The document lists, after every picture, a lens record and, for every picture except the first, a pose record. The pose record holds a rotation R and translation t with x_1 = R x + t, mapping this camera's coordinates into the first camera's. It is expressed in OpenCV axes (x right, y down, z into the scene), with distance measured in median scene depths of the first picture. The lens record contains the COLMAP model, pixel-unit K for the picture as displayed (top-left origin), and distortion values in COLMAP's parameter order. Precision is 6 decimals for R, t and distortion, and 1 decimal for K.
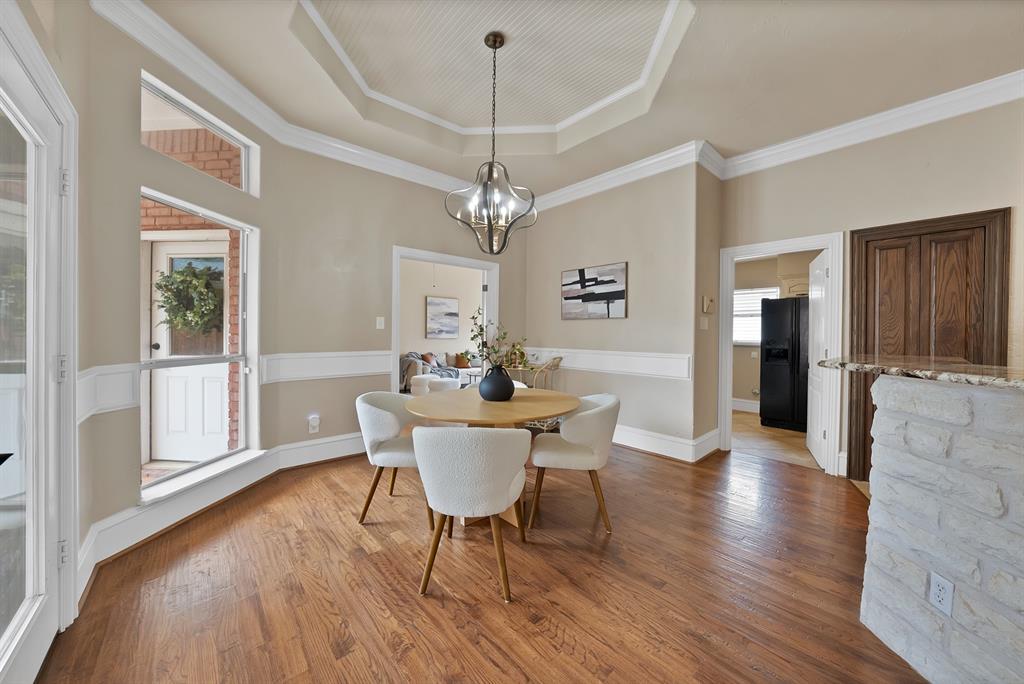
lens RADIAL K [[375.6, 0, 512.6], [0, 375.6, 337.5], [0, 0, 1]] dist [-0.000116, -0.000004]
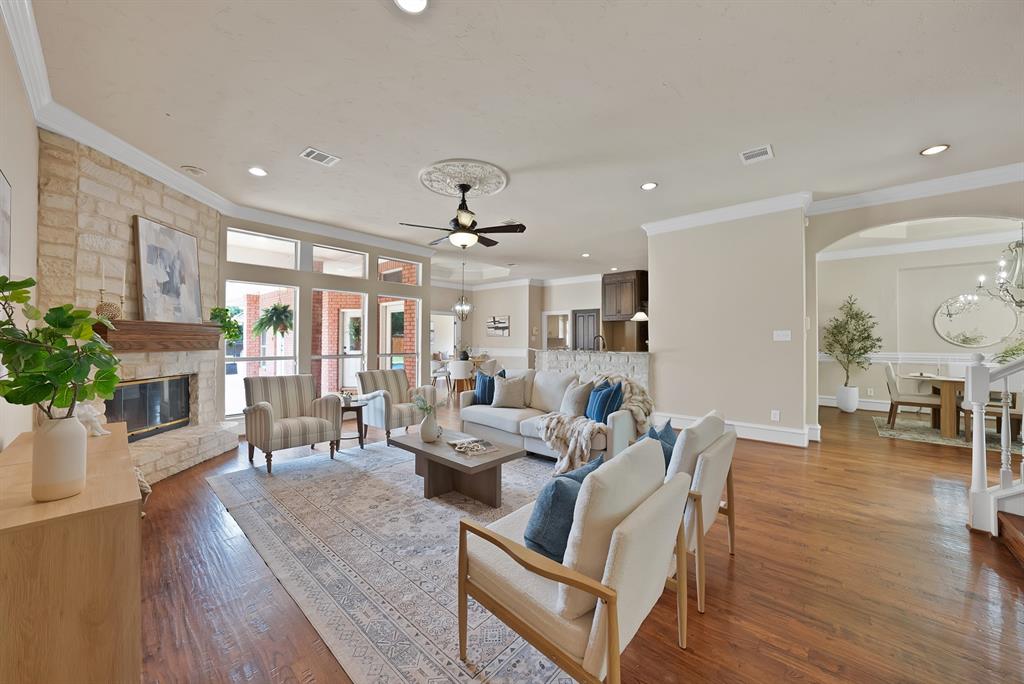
lens RADIAL K [[365.8, 0, 512.6], [0, 365.8, 337.4], [0, 0, 1]] dist [-0.020651, 0.003143]
pose [[0.989942, -0.005365, 0.141372, -0.048570], [0.007792, 0.999832, -0.016620, 0.000810], [-0.141259, 0.017554, 0.989817, -1.638128]]
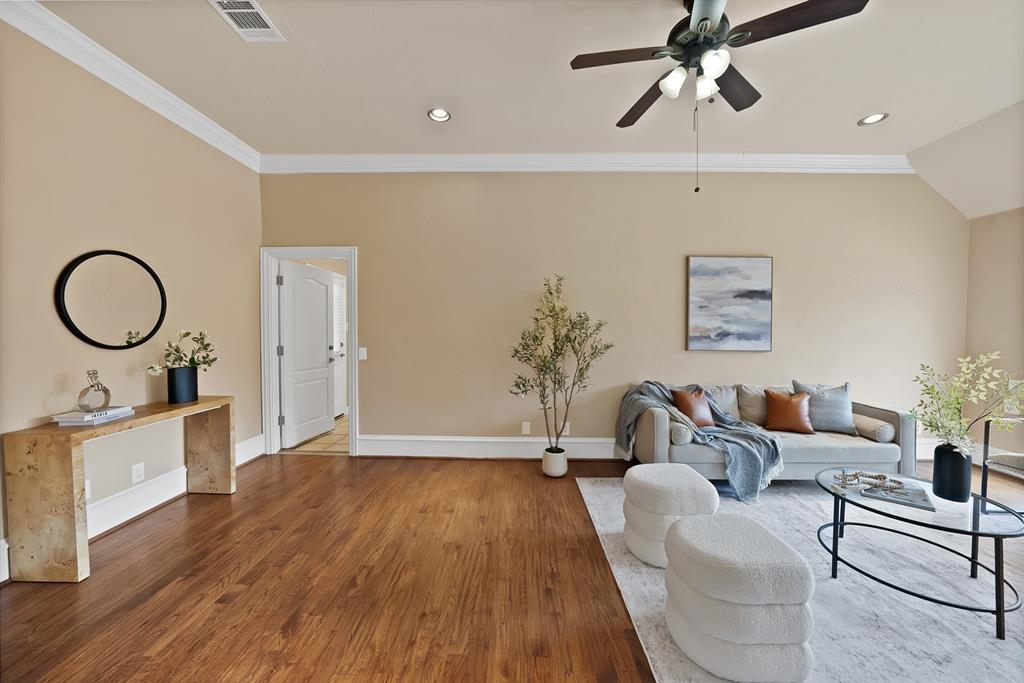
lens RADIAL K [[365.8, 0, 515.1], [0, 365.8, 339.8], [0, 0, 1]] dist [-0.020651, 0.003143]
pose [[0.756138, 0.007131, -0.654374, -0.100142], [-0.007366, 0.999970, 0.002385, -0.010042], [0.654371, 0.003017, 0.756168, 0.532862]]
